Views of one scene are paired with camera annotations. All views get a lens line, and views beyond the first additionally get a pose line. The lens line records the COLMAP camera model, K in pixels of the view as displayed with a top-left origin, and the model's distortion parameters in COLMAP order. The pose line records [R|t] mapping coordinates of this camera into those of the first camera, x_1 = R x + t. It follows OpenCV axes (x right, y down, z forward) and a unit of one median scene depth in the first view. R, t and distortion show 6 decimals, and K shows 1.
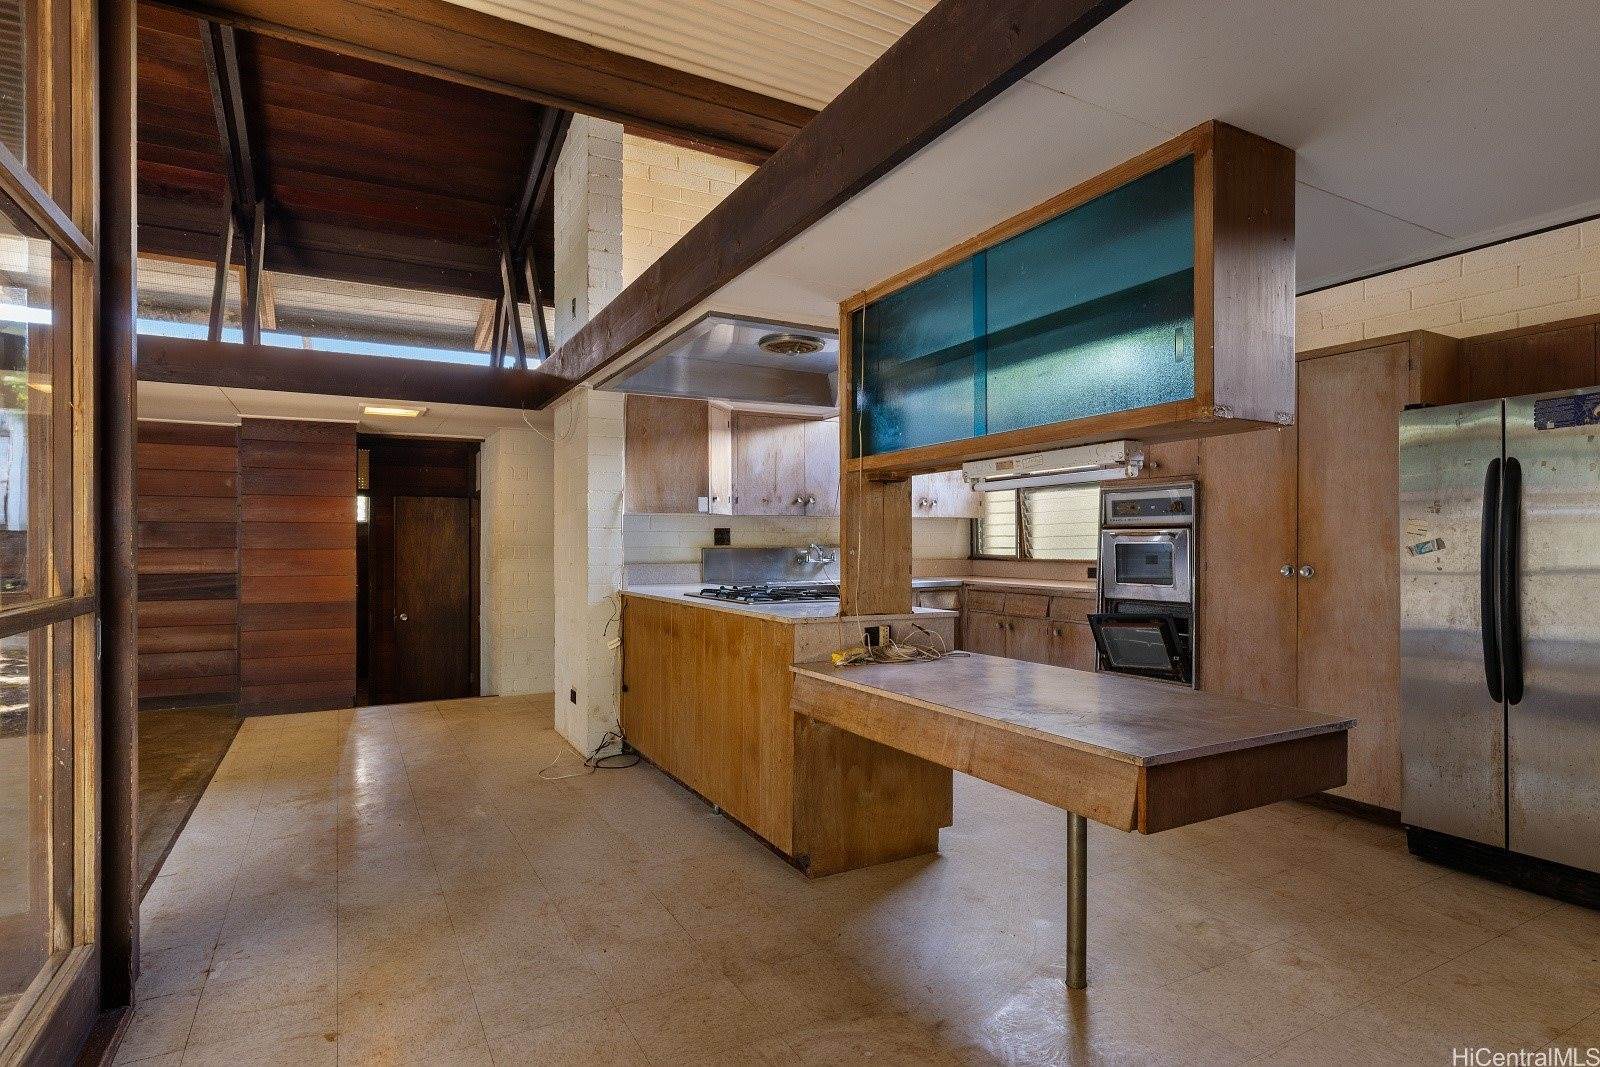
lens RADIAL K [[827.2, 0, 800.5], [0, 827.2, 537.6], [0, 0, 1]] dist [-0.000587, -0.000820]
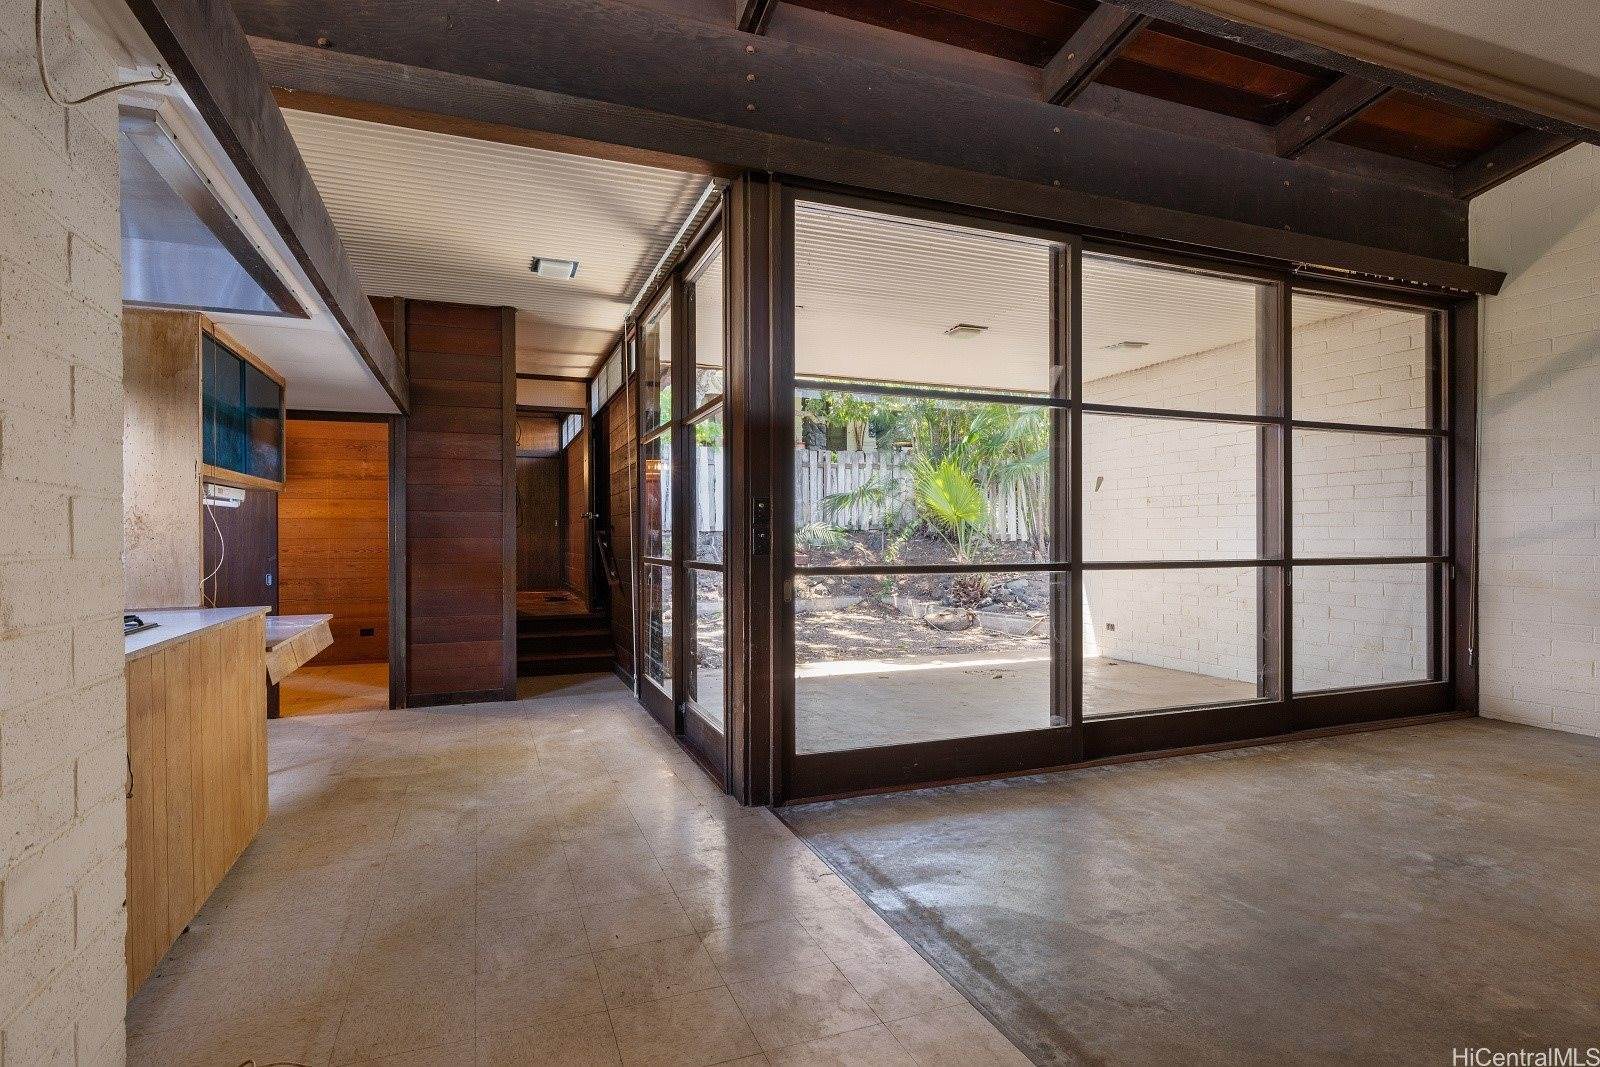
lens RADIAL K [[827.2, 0, 803.7], [0, 827.2, 537.5], [0, 0, 1]] dist [-0.000587, -0.000820]
pose [[-0.991012, 0.004032, 0.133713, -0.603446], [0.003229, 0.999975, -0.006221, 0.008283], [-0.133735, -0.005733, -0.991001, 1.374388]]
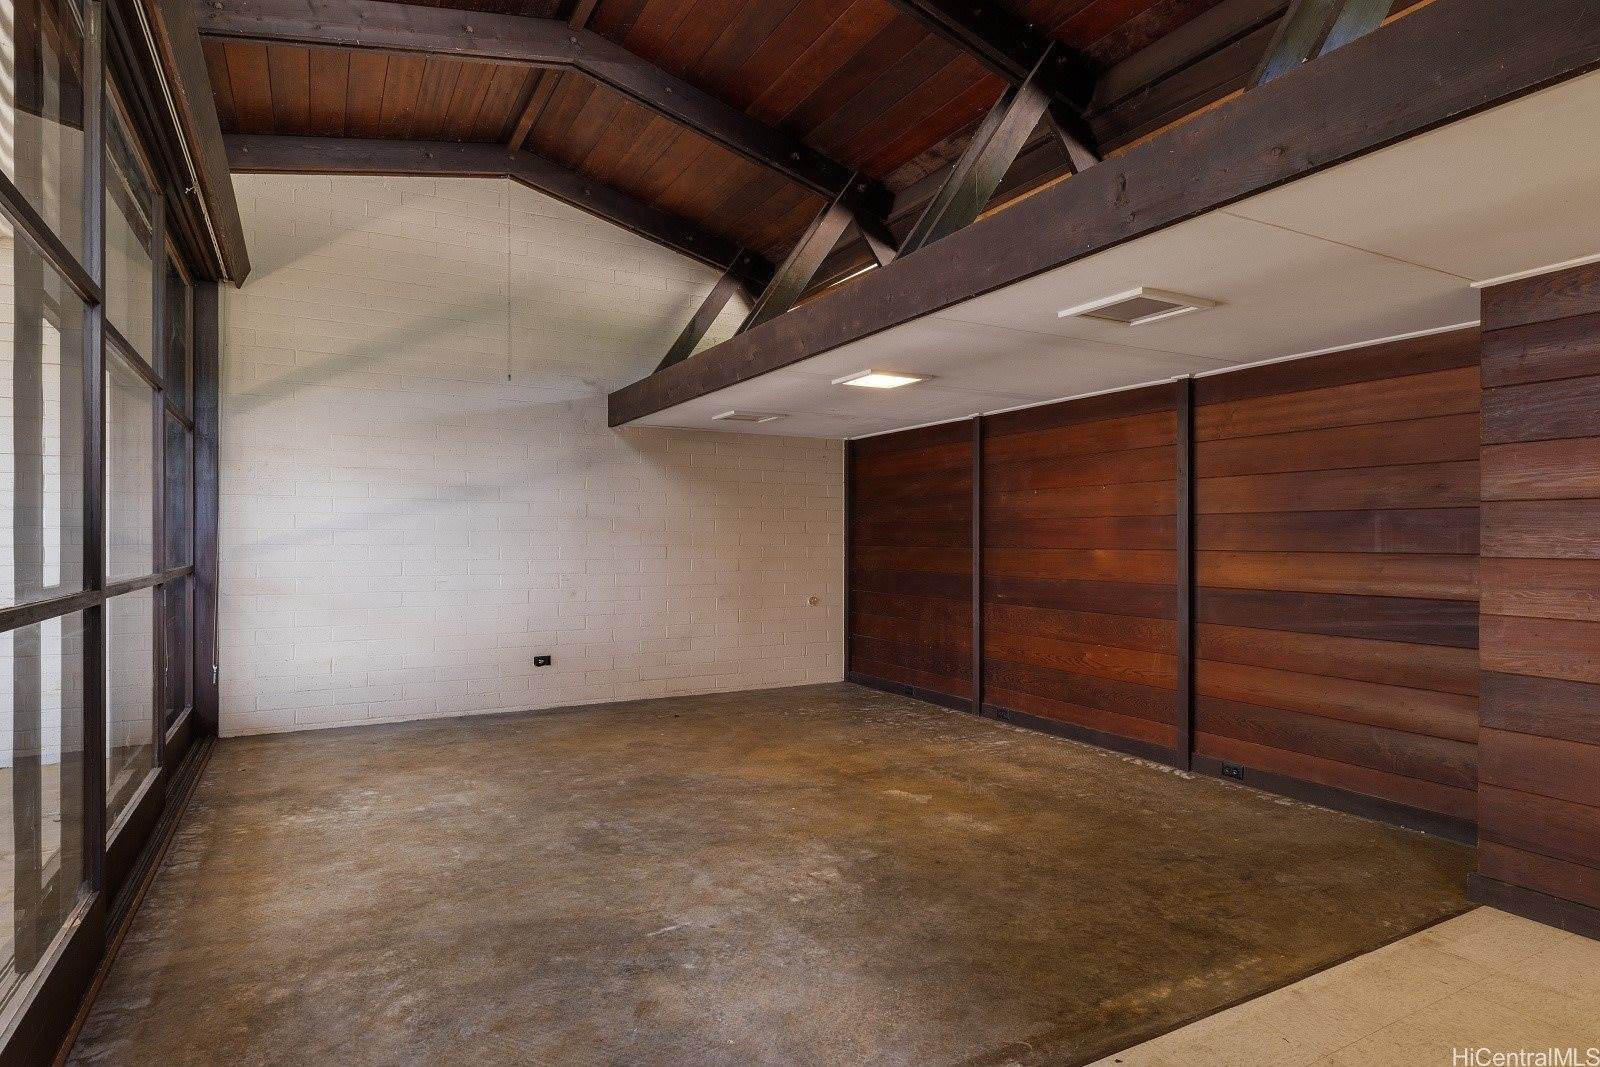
lens RADIAL K [[884.2, 0, 810.1], [0, 884.2, 542.1], [0, 0, 1]] dist [0.000242, -0.000184]
pose [[0.003025, 0.000220, -0.999995, -0.206480], [0.004298, 0.999991, 0.000233, 0.004342], [0.999986, -0.004298, 0.003024, 0.805158]]
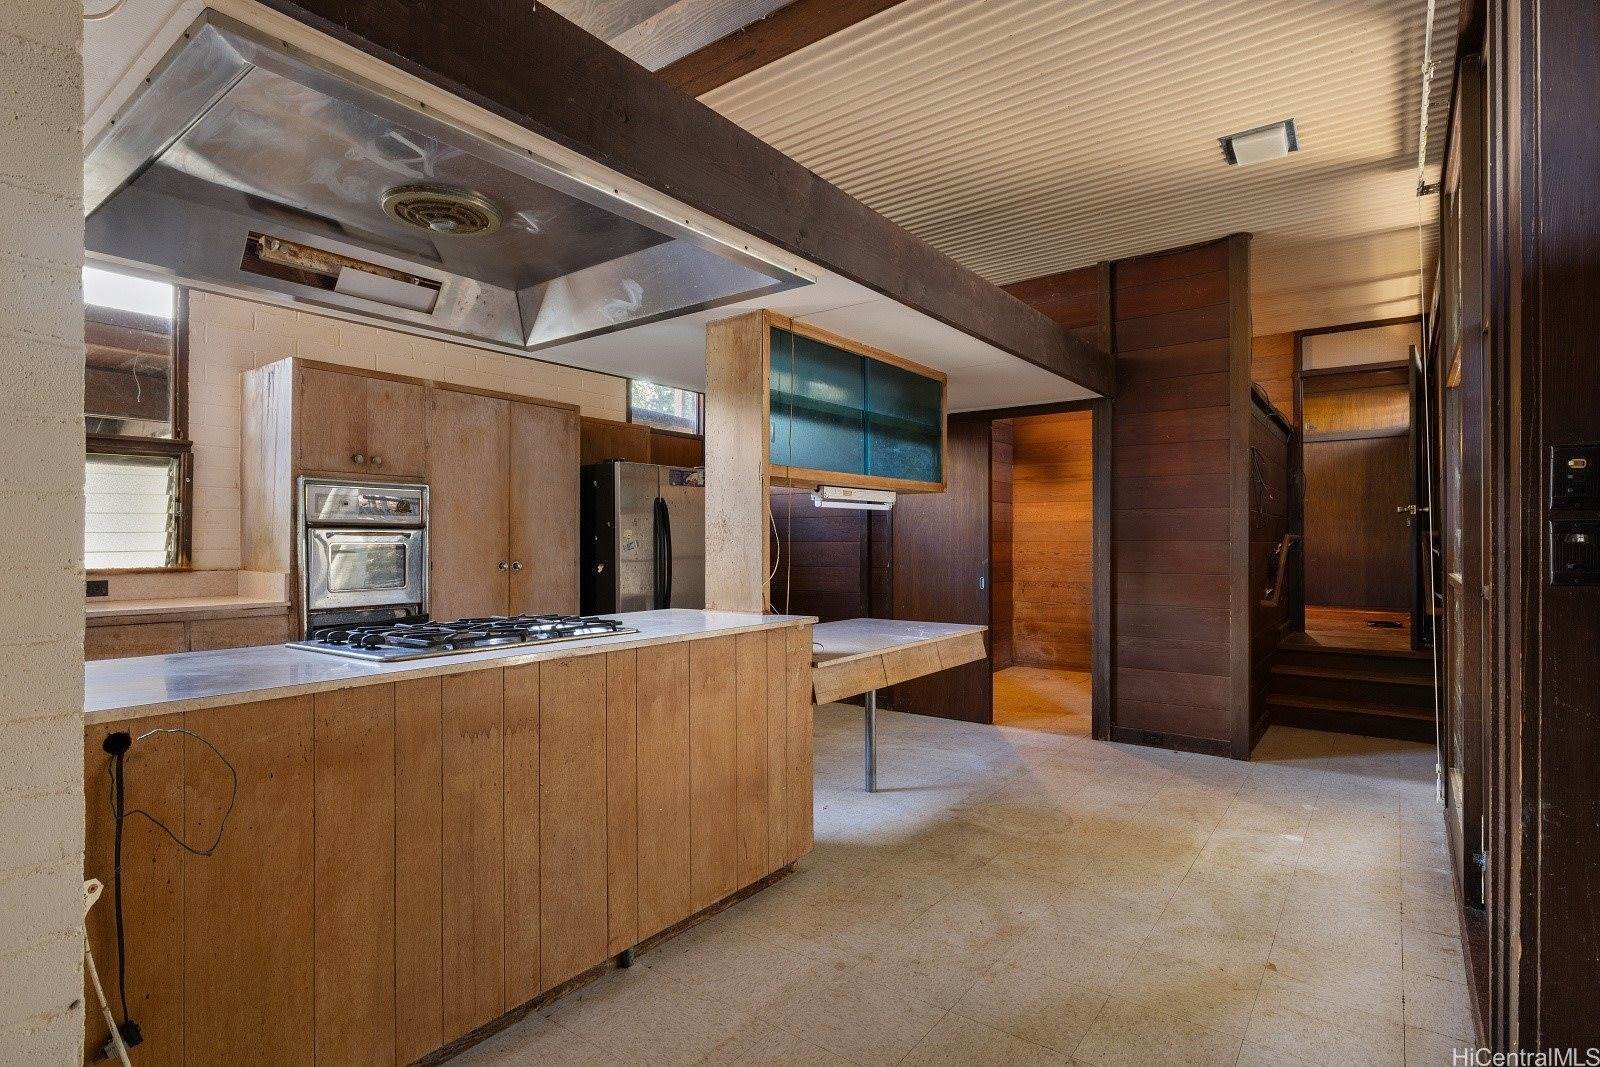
lens RADIAL K [[794.1, 0, 809.9], [0, 794.1, 539.9], [0, 0, 1]] dist [-0.005913, -0.000168]
pose [[-0.412055, 0.003127, 0.911154, -0.613519], [-0.005340, 0.999969, -0.005846, 0.004923], [-0.911143, -0.007274, -0.412025, 0.957437]]
